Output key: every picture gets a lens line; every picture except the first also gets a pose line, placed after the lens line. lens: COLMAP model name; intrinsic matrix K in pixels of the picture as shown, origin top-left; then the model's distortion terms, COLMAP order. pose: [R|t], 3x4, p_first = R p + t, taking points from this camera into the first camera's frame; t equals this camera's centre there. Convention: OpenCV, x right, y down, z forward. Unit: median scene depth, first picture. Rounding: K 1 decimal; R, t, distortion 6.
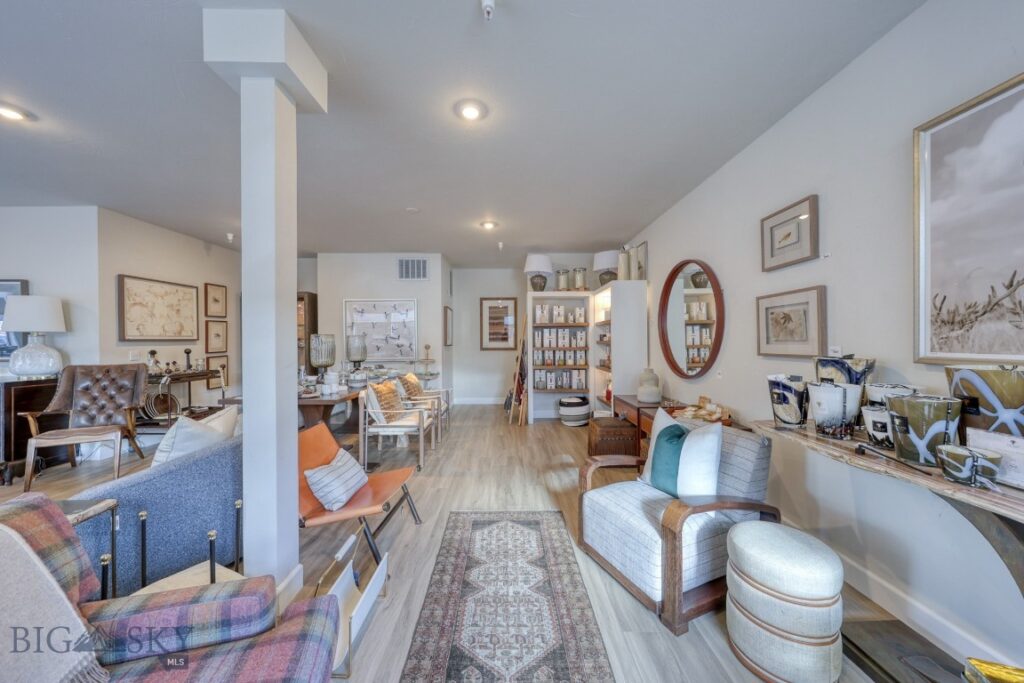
lens RADIAL K [[356.9, 0, 512.0], [0, 356.9, 341.5], [0, 0, 1]] dist [0.001018, -0.000001]
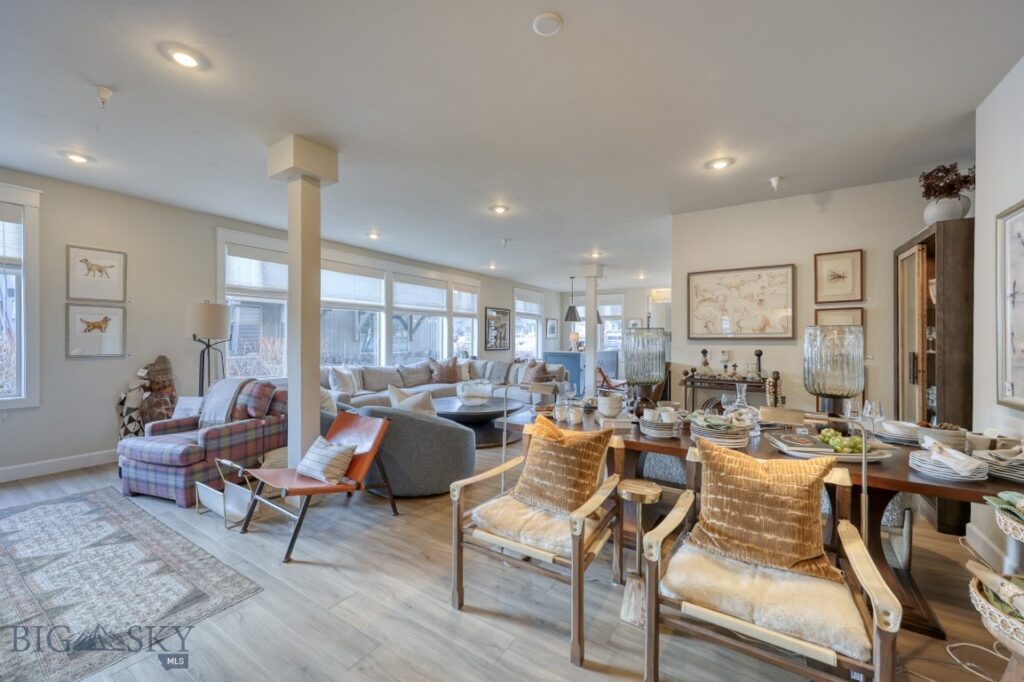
lens RADIAL K [[402.3, 0, 512.0], [0, 402.3, 341.0], [0, 0, 1]] dist [-0.001145, -0.000098]
pose [[-0.563156, 0.005881, -0.826329, 0.146364], [-0.002677, 0.999956, 0.008941, -0.005932], [0.826346, 0.007248, -0.563116, 1.384178]]
